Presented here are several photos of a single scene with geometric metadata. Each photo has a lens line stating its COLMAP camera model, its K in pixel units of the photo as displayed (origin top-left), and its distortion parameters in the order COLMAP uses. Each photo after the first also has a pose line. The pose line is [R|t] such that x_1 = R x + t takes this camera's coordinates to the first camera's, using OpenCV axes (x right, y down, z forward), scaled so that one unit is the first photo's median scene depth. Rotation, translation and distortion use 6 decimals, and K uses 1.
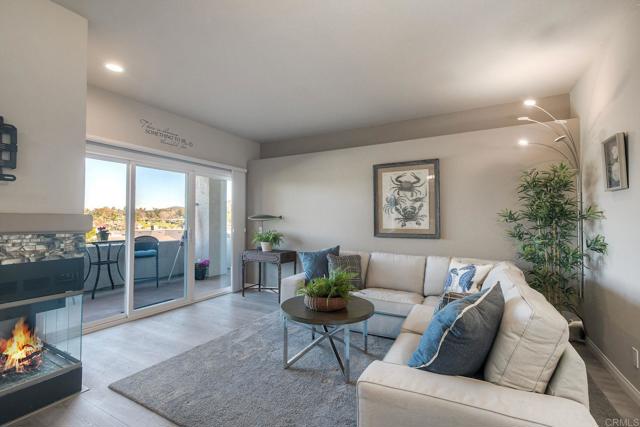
lens RADIAL K [[287.1, 0, 323.0], [0, 287.1, 214.2], [0, 0, 1]] dist [0.001470, -0.000086]
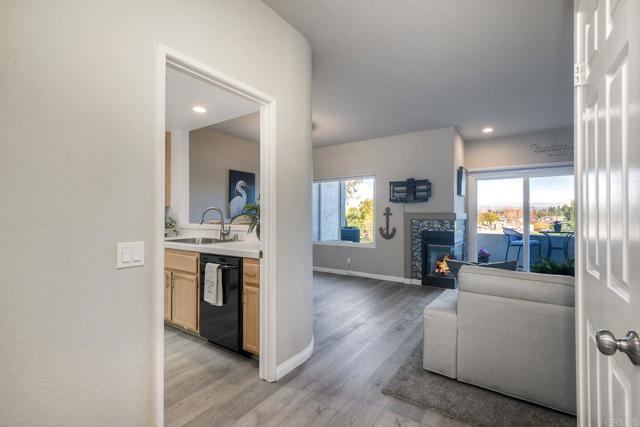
lens RADIAL K [[287.1, 0, 323.0], [0, 287.1, 214.2], [0, 0, 1]] dist [0.001470, -0.000086]
pose [[-0.092046, -0.006160, -0.995736, 0.880927], [0.016508, 0.999834, -0.007711, 0.007303], [0.995618, -0.017148, -0.091929, 0.102211]]
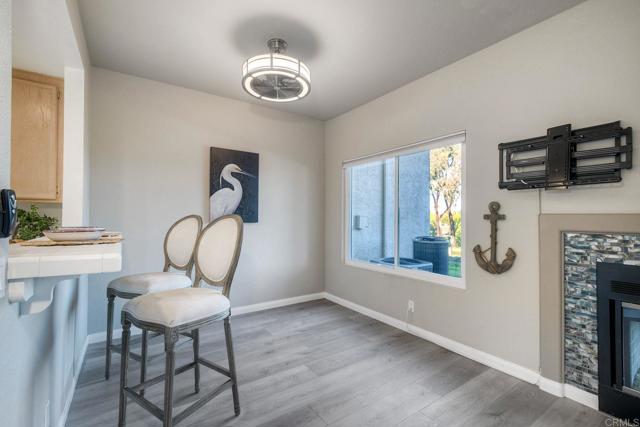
lens RADIAL K [[282.5, 0, 320.0], [0, 282.5, 213.5], [0, 0, 1]] dist [0.000598, -0.000133]
pose [[-0.445605, -0.018672, -0.895035, 0.131847], [0.008762, 0.999644, -0.025217, 0.005290], [0.895187, -0.019079, -0.445283, 0.229594]]
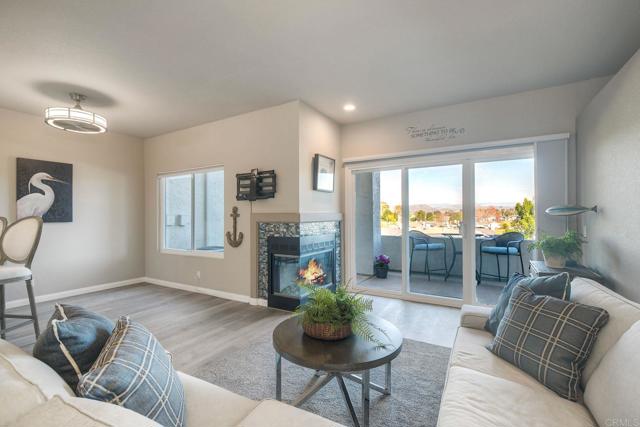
lens RADIAL K [[284.7, 0, 319.1], [0, 284.7, 212.2], [0, 0, 1]] dist [0.010061, -0.000255]
pose [[-0.034983, -0.014803, -0.999278, 0.518283], [0.026136, 0.999535, -0.015721, 0.015620], [0.999046, -0.026667, -0.034580, 0.681777]]
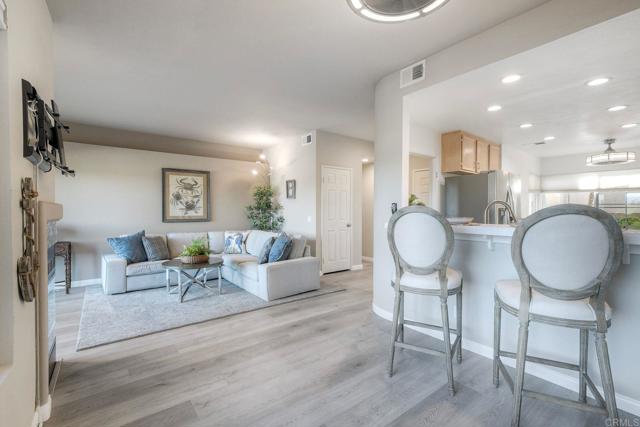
lens RADIAL K [[287.1, 0, 323.0], [0, 287.1, 214.2], [0, 0, 1]] dist [0.001470, -0.000086]
pose [[0.389384, -0.014301, 0.920965, -0.826767], [-0.020209, 0.999506, 0.024065, -0.006529], [-0.920854, -0.027982, 0.388902, -0.215384]]
